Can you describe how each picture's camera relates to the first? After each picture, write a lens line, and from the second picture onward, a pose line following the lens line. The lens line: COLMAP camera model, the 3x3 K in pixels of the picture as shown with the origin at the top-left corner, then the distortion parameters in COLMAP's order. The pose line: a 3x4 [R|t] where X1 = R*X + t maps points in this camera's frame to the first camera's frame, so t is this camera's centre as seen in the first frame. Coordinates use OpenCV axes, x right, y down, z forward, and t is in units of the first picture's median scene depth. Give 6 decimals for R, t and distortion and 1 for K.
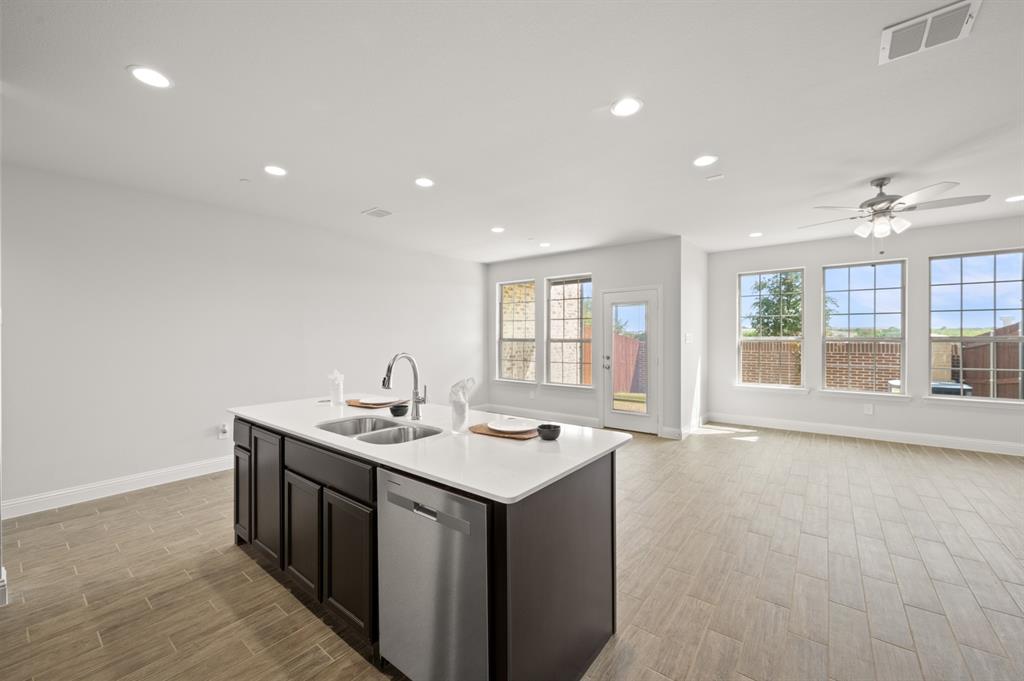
lens RADIAL K [[403.5, 0, 513.5], [0, 403.5, 336.0], [0, 0, 1]] dist [0.001143, -0.000207]
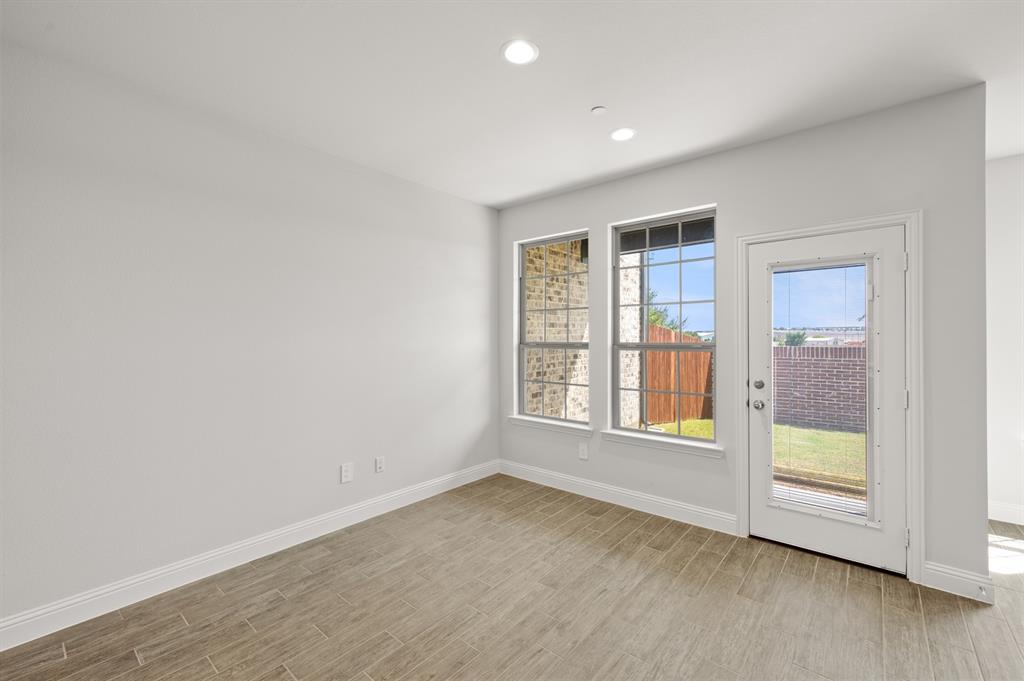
lens RADIAL K [[422.1, 0, 512.0], [0, 422.1, 340.5], [0, 0, 1]] dist [-0.002187, -0.000329]
pose [[0.999178, -0.000271, -0.040527, -0.021398], [0.000438, 0.999991, 0.004110, 0.001072], [0.040526, -0.004124, 0.999170, 0.419741]]
